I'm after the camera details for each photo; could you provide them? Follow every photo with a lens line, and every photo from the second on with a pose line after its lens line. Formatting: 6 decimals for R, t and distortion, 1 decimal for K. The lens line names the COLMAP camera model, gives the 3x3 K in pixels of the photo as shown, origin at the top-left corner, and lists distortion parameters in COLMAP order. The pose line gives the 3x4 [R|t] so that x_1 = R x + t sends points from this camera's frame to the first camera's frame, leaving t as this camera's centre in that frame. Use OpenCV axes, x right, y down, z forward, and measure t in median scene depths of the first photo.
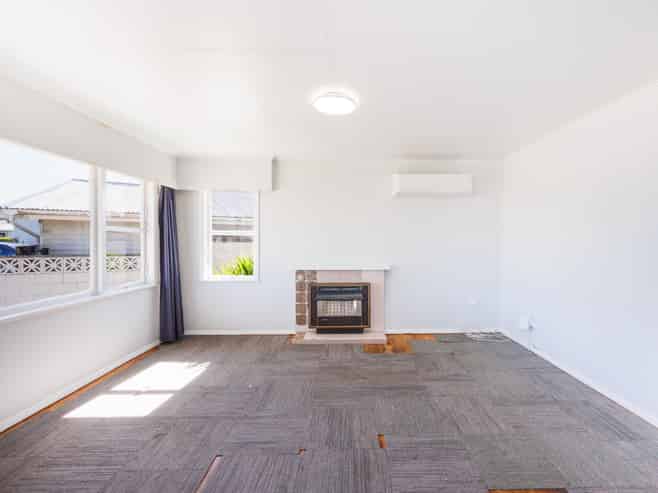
lens RADIAL K [[289.3, 0, 329.0], [0, 289.3, 246.5], [0, 0, 1]] dist [-0.000415, -0.000038]
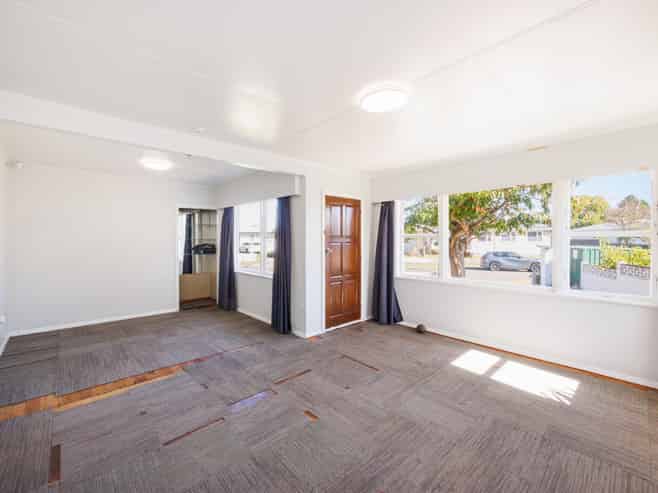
lens RADIAL K [[289.3, 0, 329.0], [0, 289.3, 246.5], [0, 0, 1]] dist [-0.000415, -0.000038]
pose [[-0.696531, 0.013095, -0.717407, 0.705466], [-0.014525, 0.999371, 0.032344, -0.026609], [0.717380, 0.032949, -0.695903, 1.358969]]
